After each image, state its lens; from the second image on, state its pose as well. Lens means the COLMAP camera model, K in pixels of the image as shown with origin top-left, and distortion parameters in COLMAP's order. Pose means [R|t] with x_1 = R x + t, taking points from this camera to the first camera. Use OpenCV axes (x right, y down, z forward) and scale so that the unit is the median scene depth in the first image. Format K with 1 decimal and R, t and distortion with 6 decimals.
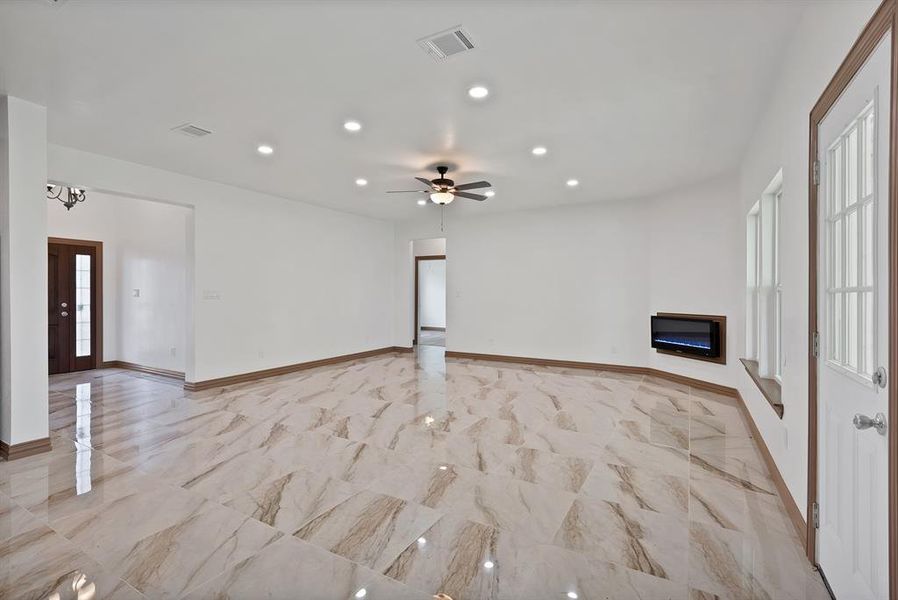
lens RADIAL K [[424.4, 0, 458.0], [0, 424.4, 294.7], [0, 0, 1]] dist [-0.000049, 0.001979]
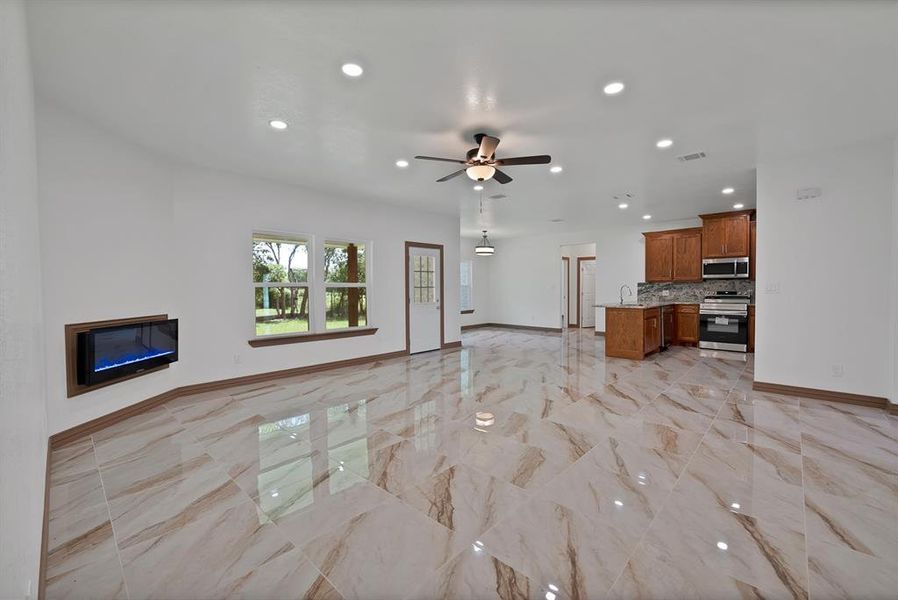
lens RADIAL K [[371.3, 0, 449.0], [0, 371.3, 297.0], [0, 0, 1]] dist [-0.010219, 0.002424]
pose [[-0.970498, -0.003892, 0.241080, -0.171676], [0.003183, 0.999576, 0.028951, -0.006612], [-0.241090, 0.028864, -0.970073, 1.955553]]
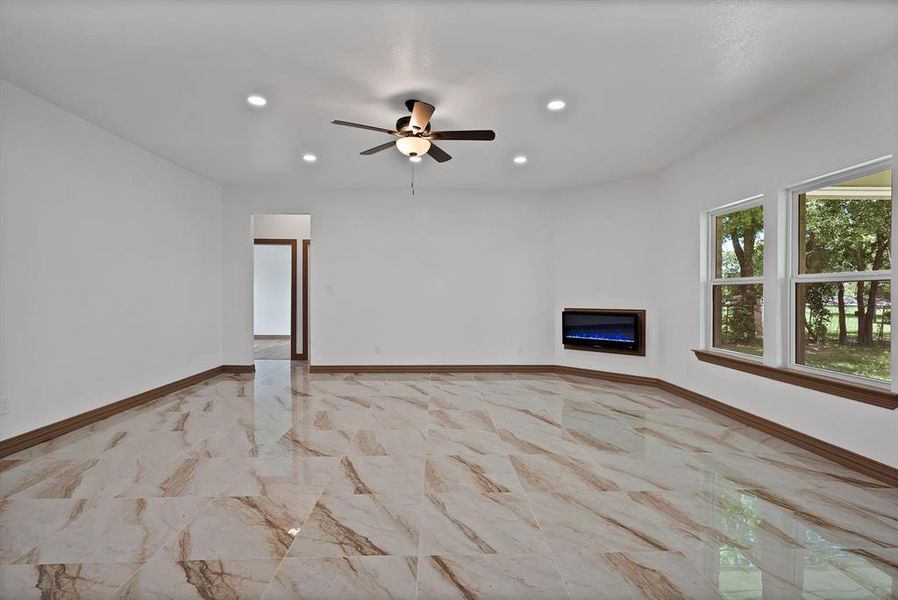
lens RADIAL K [[424.4, 0, 454.7], [0, 424.4, 302.6], [0, 0, 1]] dist [-0.000049, 0.001979]
pose [[0.853098, -0.012373, 0.521605, -0.386242], [0.003414, 0.999830, 0.018133, 0.014222], [-0.521740, -0.013689, 0.852995, 0.428225]]
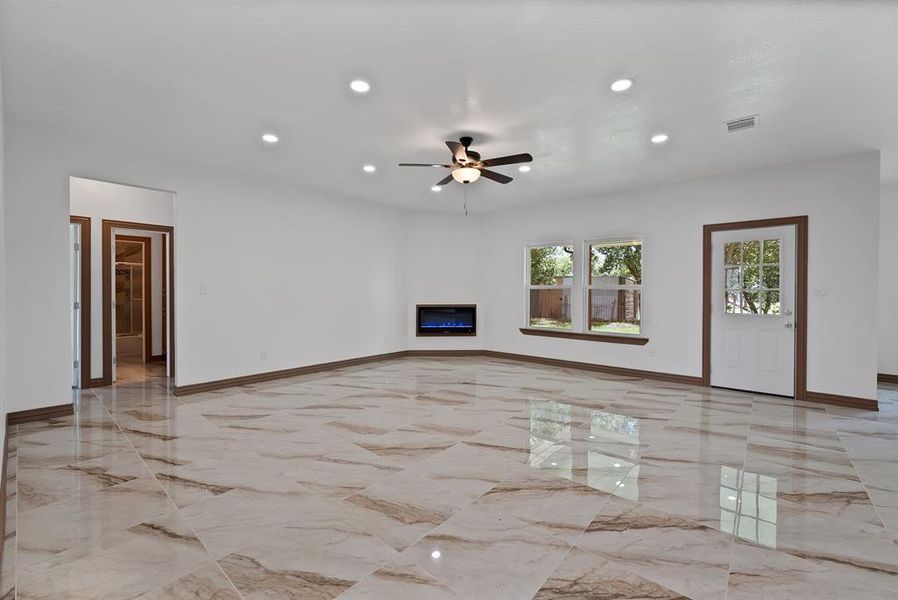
lens RADIAL K [[371.3, 0, 445.6], [0, 371.3, 297.6], [0, 0, 1]] dist [-0.010219, 0.002424]
pose [[0.199369, -0.022256, 0.979672, -0.864420], [0.001411, 0.999748, 0.022425, -0.005820], [-0.979923, -0.003089, 0.199350, 1.016796]]
